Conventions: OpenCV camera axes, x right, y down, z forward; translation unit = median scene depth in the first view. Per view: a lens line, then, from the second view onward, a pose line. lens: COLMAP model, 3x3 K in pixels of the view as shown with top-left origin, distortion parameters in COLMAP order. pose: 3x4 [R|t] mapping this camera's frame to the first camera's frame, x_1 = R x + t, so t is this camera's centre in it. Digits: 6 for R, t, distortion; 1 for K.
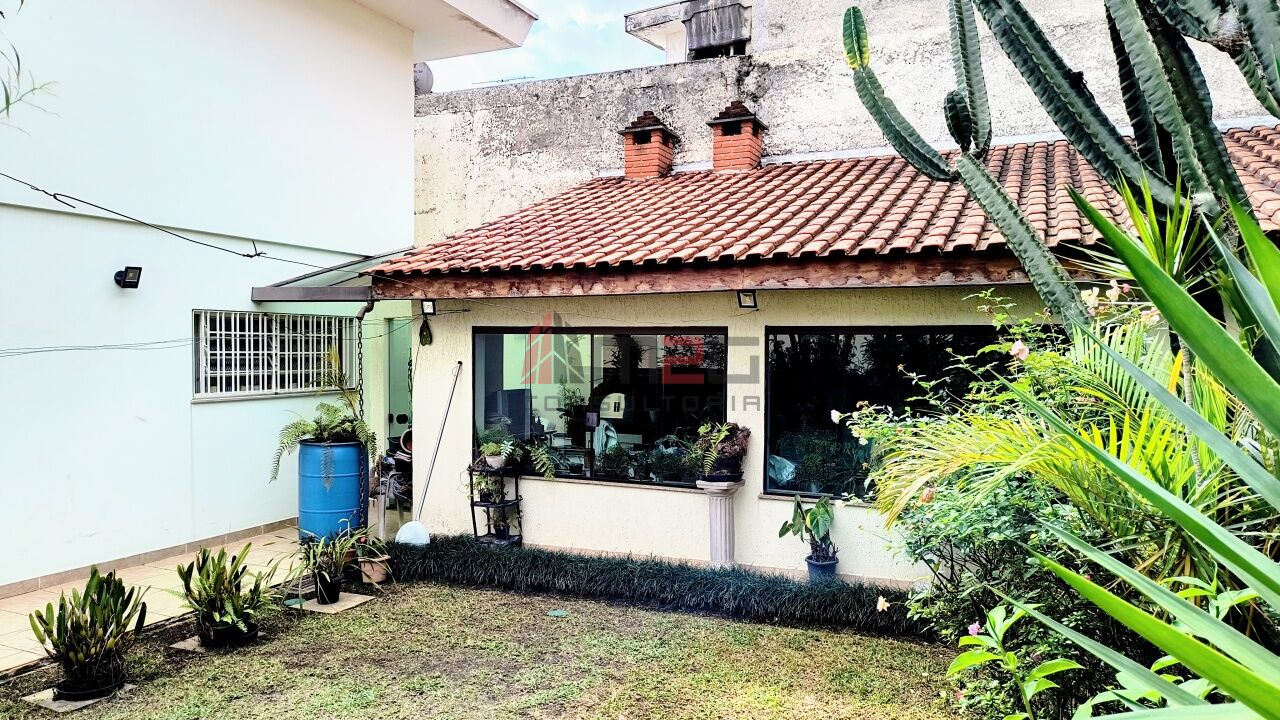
lens RADIAL K [[913.9, 0, 638.6], [0, 913.9, 342.3], [0, 0, 1]] dist [0.072167, 0.001267]
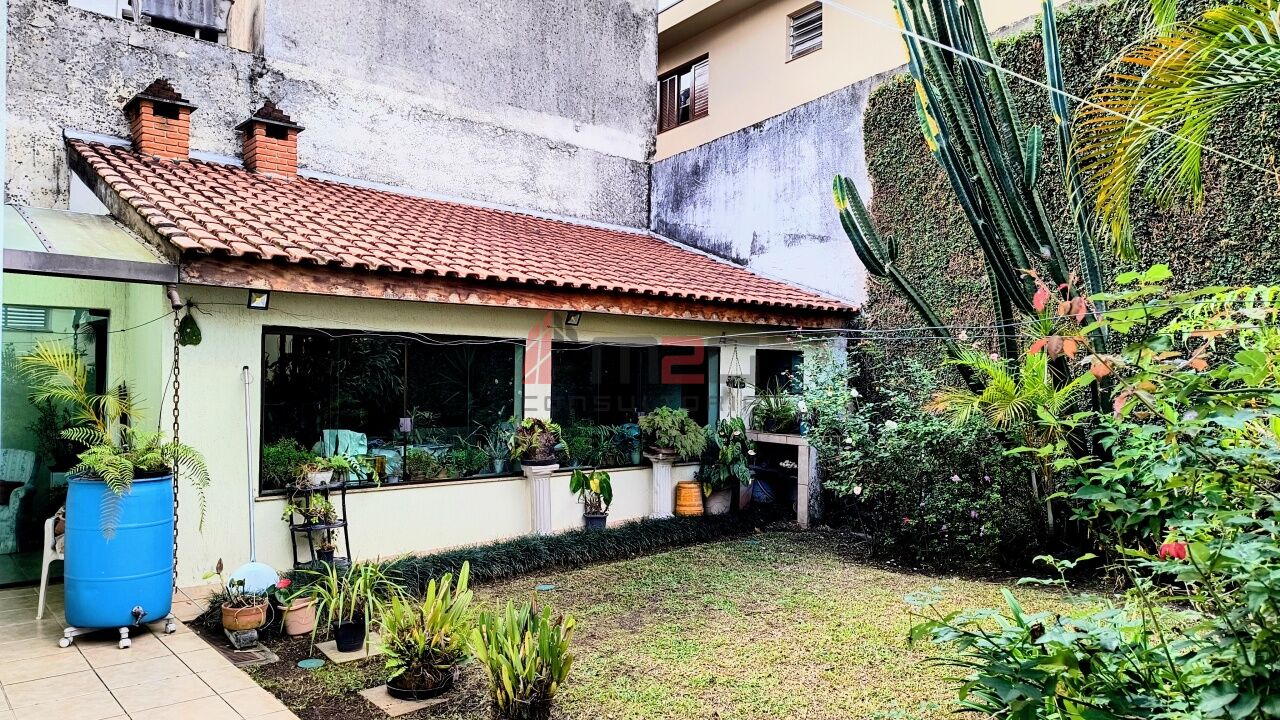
lens RADIAL K [[870.9, 0, 640.0], [0, 870.9, 360.0], [0, 0, 1]] dist [0.056215, -0.076990]
pose [[0.380159, 0.015513, 0.924791, -0.626731], [-0.014813, 0.999833, -0.010683, 0.014231], [-0.924802, -0.009638, 0.380326, 0.291995]]
